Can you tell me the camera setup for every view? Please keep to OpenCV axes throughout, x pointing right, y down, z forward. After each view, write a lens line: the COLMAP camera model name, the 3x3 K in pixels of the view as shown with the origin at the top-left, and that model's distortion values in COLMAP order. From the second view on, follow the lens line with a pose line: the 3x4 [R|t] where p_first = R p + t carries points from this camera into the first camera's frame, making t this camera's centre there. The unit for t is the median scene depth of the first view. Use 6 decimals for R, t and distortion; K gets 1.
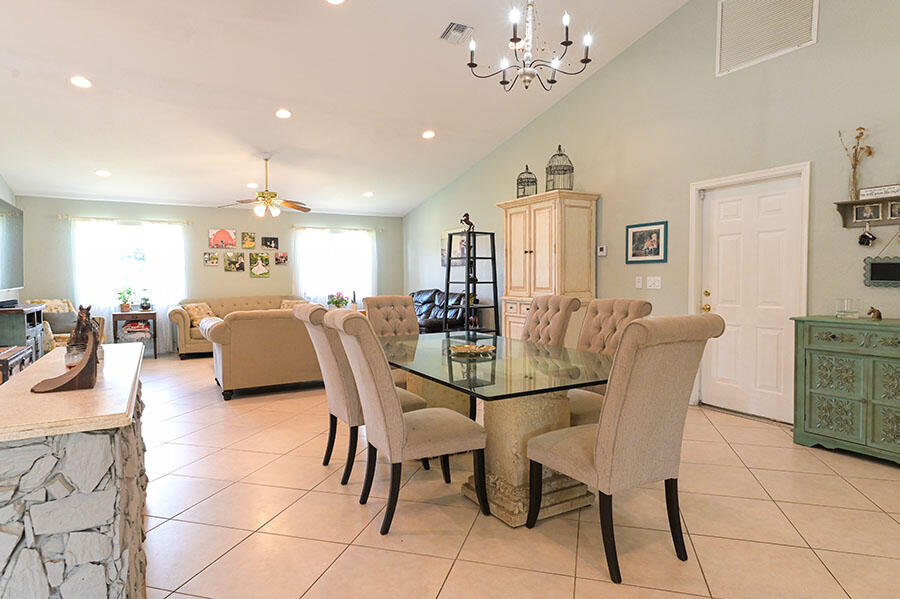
lens RADIAL K [[515.3, 0, 450.0], [0, 515.3, 299.5], [0, 0, 1]] dist [0.004687, -0.001379]
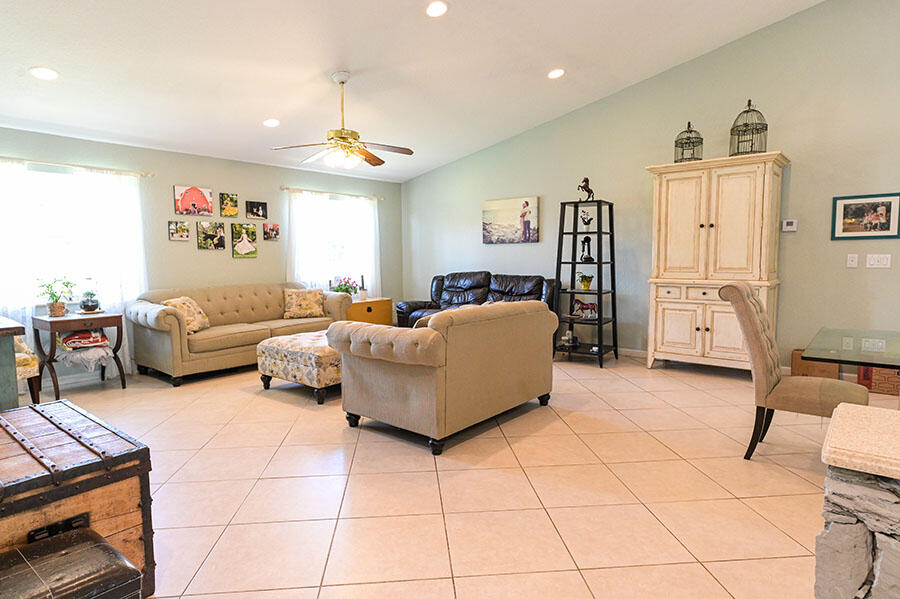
lens RADIAL K [[515.3, 0, 450.0], [0, 515.3, 299.5], [0, 0, 1]] dist [0.004687, -0.001379]
pose [[0.934868, -0.033167, 0.353443, -0.466472], [0.019636, 0.998933, 0.041802, -0.013087], [-0.354453, -0.032140, 0.934521, 0.307659]]
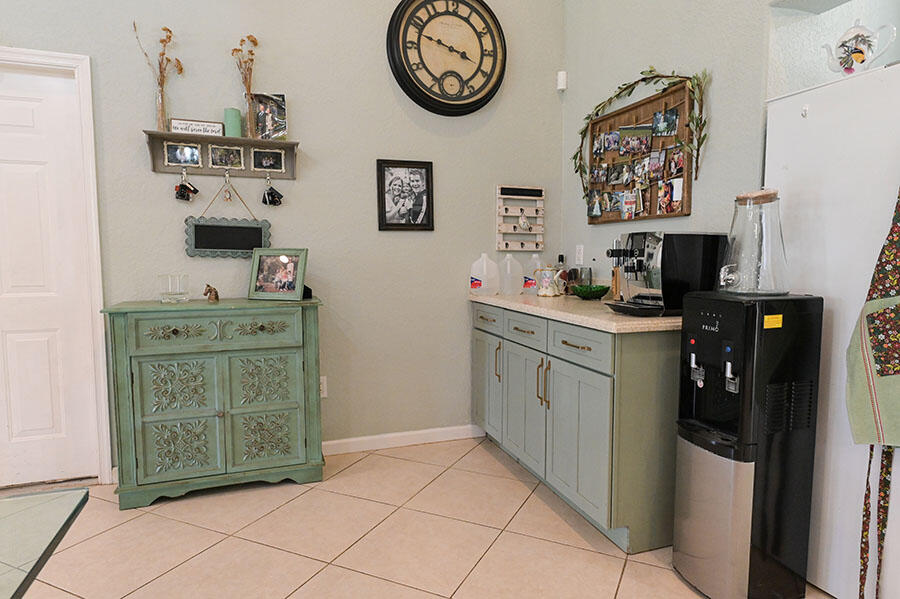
lens RADIAL K [[546.3, 0, 469.2], [0, 546.3, 298.0], [0, 0, 1]] dist [0.008785, 0.000763]
pose [[0.147371, -0.075027, 0.986231, 0.050516], [0.040742, 0.996733, 0.069738, -0.002931], [-0.988242, 0.029903, 0.149947, 0.254717]]
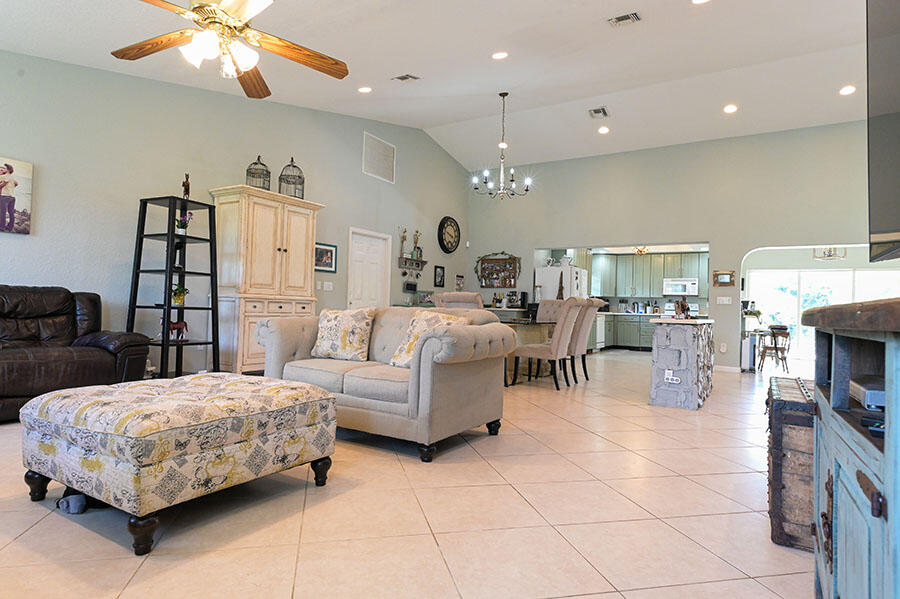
lens RADIAL K [[515.3, 0, 450.0], [0, 515.3, 299.5], [0, 0, 1]] dist [0.004687, -0.001379]
pose [[-0.485075, 0.006093, 0.874451, -0.757191], [0.010445, 0.999945, -0.001173, 0.007185], [-0.874410, 0.008565, -0.485112, 1.034068]]
